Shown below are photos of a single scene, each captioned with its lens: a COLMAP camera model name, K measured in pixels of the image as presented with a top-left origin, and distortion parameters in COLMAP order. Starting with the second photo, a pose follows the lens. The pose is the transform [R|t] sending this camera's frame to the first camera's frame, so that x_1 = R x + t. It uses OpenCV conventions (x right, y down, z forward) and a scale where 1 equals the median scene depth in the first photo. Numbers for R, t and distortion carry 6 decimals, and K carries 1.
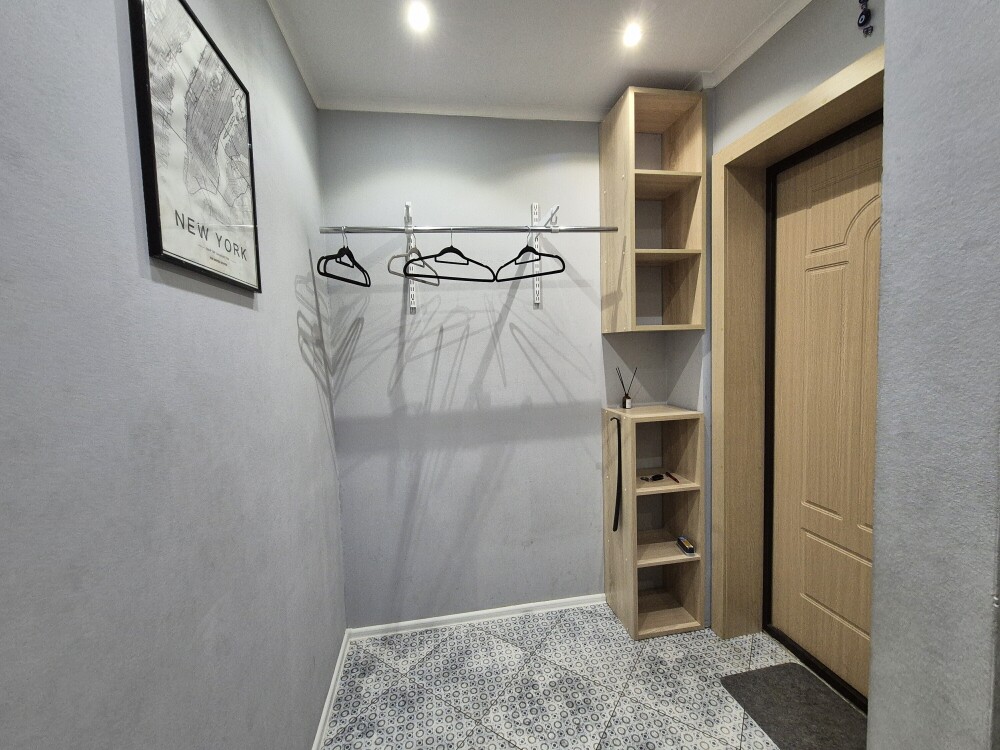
lens RADIAL K [[412.2, 0, 496.3], [0, 412.2, 373.4], [0, 0, 1]] dist [-0.003161, 0.003388]
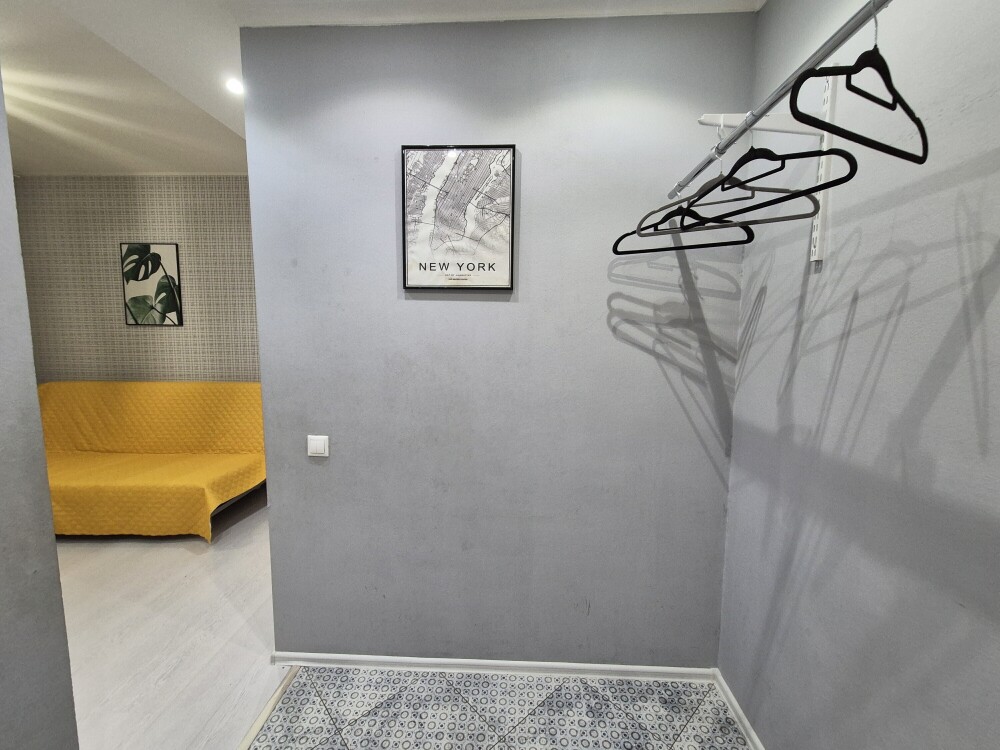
lens RADIAL K [[412.5, 0, 500.4], [0, 412.5, 373.0], [0, 0, 1]] dist [0.001600, 0.000521]
pose [[-0.220869, 0.135132, -0.965897, 0.460936], [-0.056036, 0.986961, 0.150893, -0.068391], [0.973692, 0.087453, -0.210416, 0.704276]]
